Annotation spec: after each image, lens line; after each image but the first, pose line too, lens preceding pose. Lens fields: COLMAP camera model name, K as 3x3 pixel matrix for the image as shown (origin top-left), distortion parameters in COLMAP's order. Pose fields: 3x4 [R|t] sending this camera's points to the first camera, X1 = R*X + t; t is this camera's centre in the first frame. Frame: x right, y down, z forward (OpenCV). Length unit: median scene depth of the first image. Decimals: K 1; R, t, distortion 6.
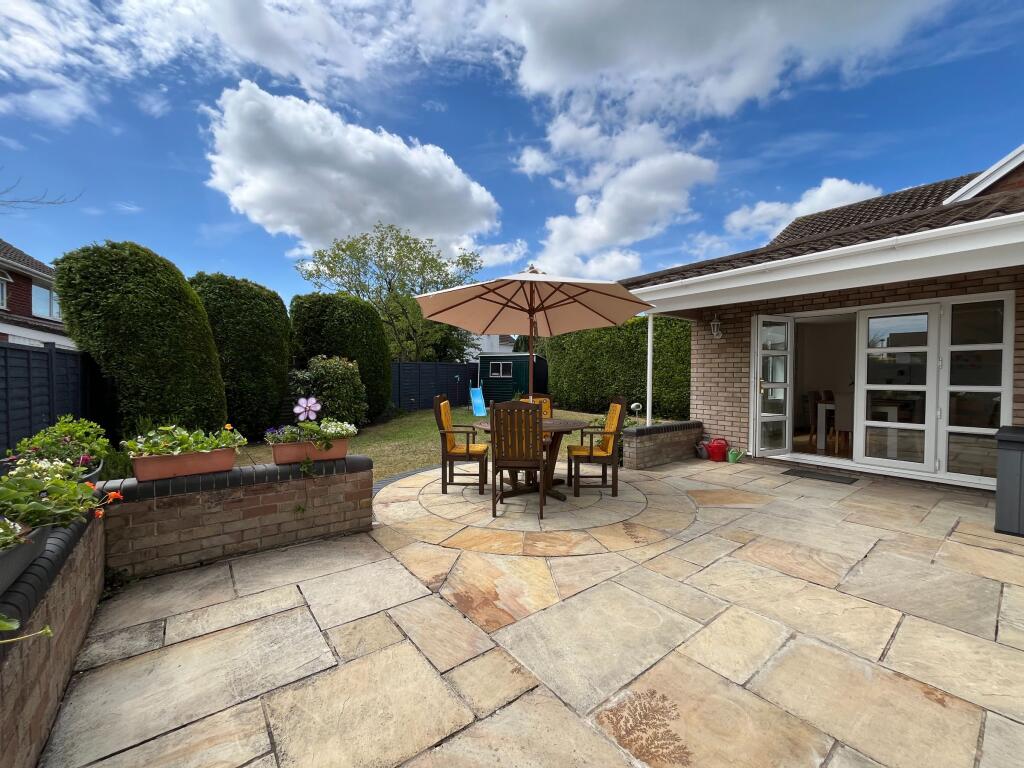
lens RADIAL K [[412.1, 0, 507.1], [0, 412.1, 381.1], [0, 0, 1]] dist [-0.005451, 0.000755]
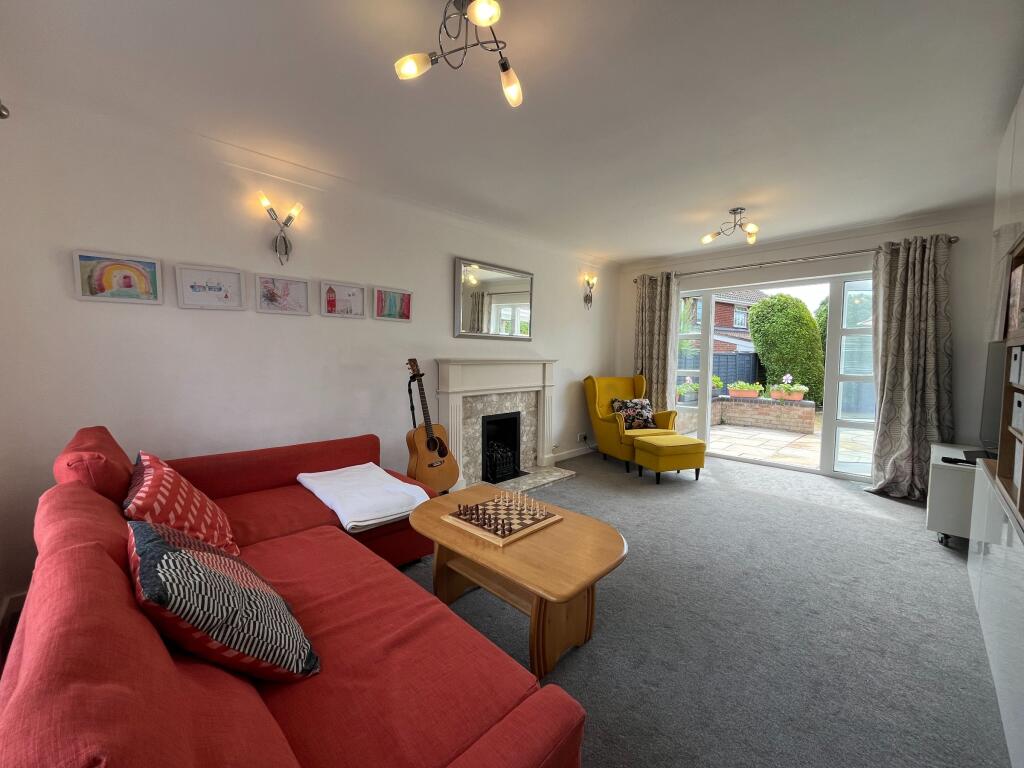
lens RADIAL K [[412.1, 0, 515.6], [0, 412.1, 383.9], [0, 0, 1]] dist [-0.005451, 0.000755]
pose [[0.119247, 0.053515, -0.991421, 2.362652], [-0.017749, 0.998502, 0.051762, 0.001286], [0.992706, 0.011425, 0.120018, -1.215243]]
